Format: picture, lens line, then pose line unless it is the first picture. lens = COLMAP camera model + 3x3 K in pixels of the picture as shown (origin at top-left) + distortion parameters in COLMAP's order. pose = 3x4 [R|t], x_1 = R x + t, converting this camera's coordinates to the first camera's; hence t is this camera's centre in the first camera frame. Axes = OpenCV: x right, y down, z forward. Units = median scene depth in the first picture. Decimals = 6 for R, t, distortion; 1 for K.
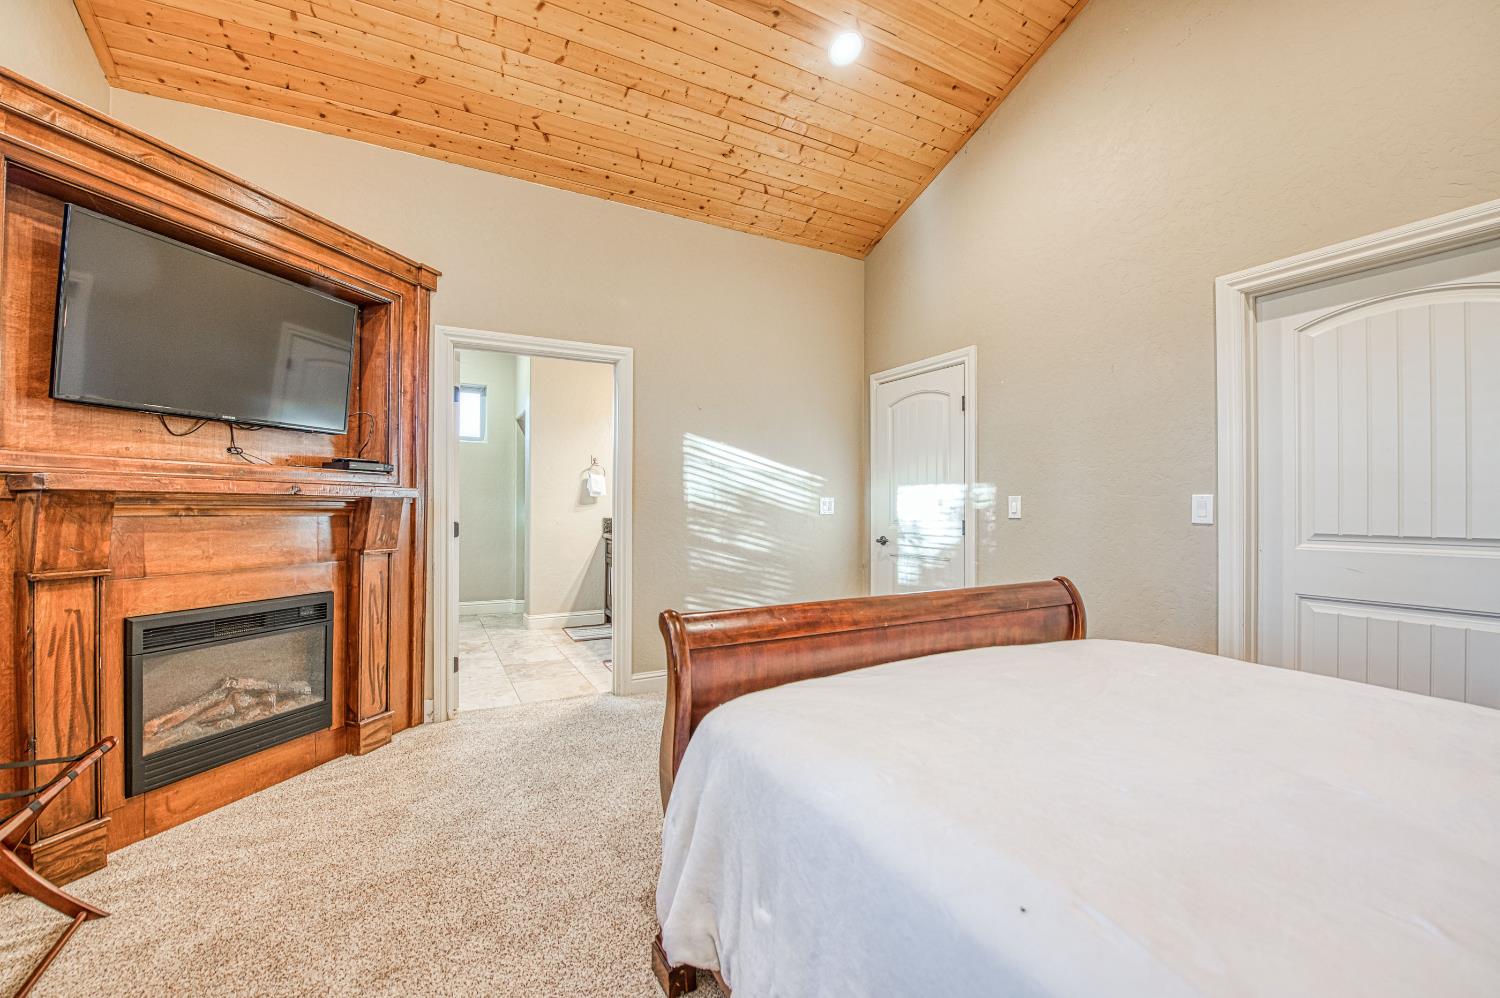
lens RADIAL K [[601.7, 0, 743.3], [0, 601.7, 505.2], [0, 0, 1]] dist [-0.002230, -0.000977]
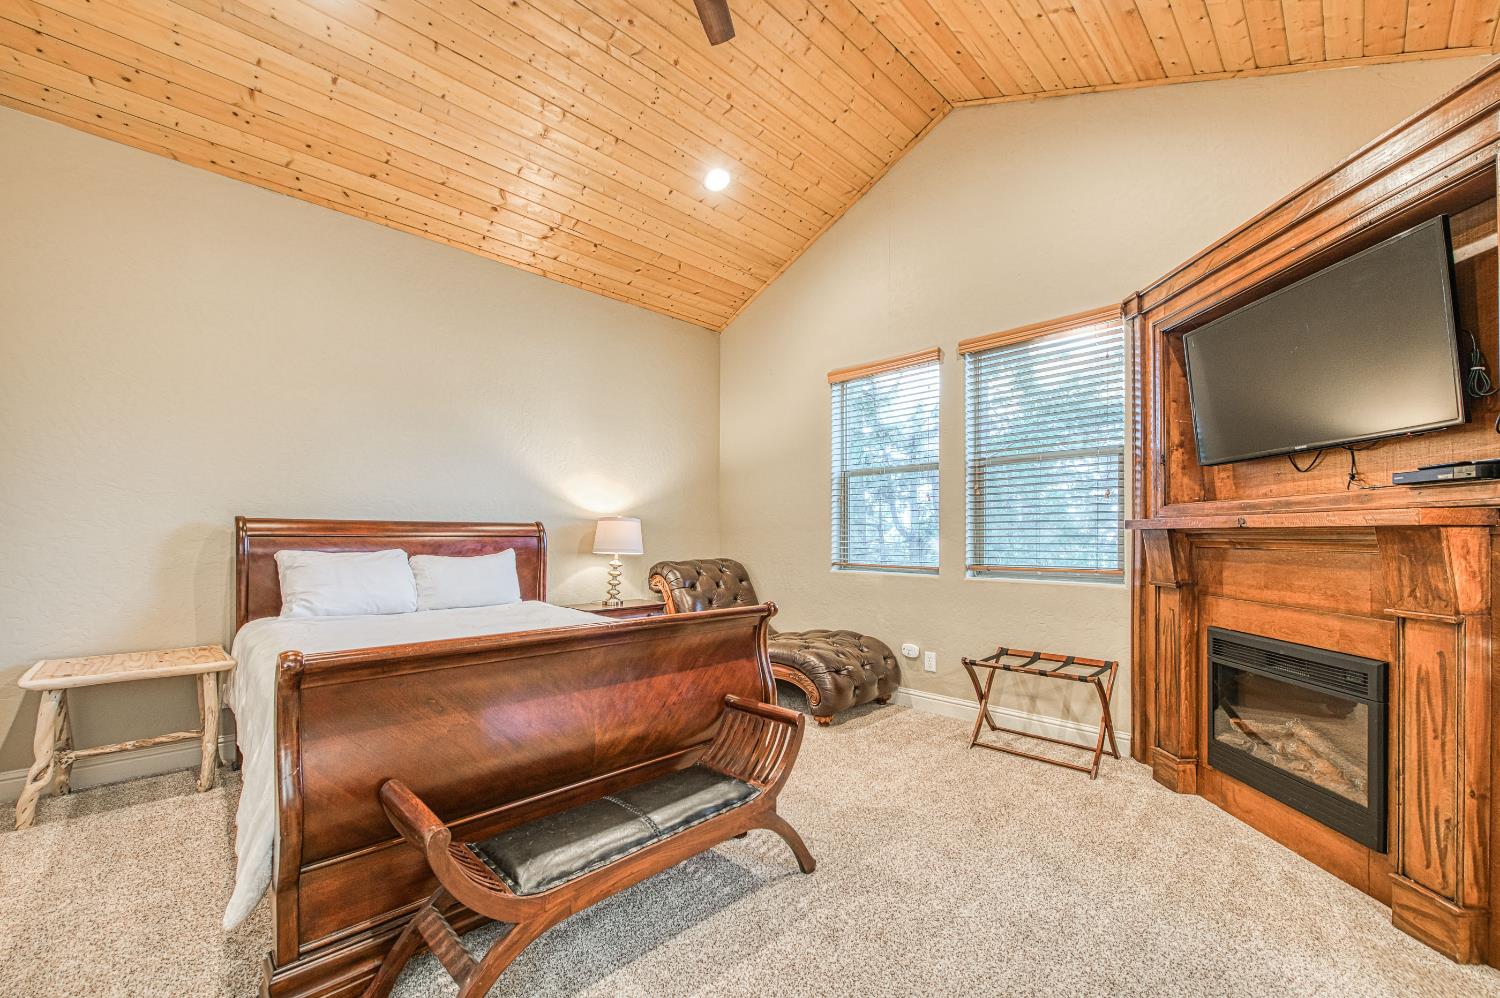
lens RADIAL K [[601.7, 0, 758.5], [0, 601.7, 536.6], [0, 0, 1]] dist [-0.002230, -0.000977]
pose [[-0.954685, -0.009394, -0.297470, 0.252701], [-0.008437, 0.999954, -0.004501, 0.007835], [0.297498, -0.001787, -0.954721, 1.670906]]
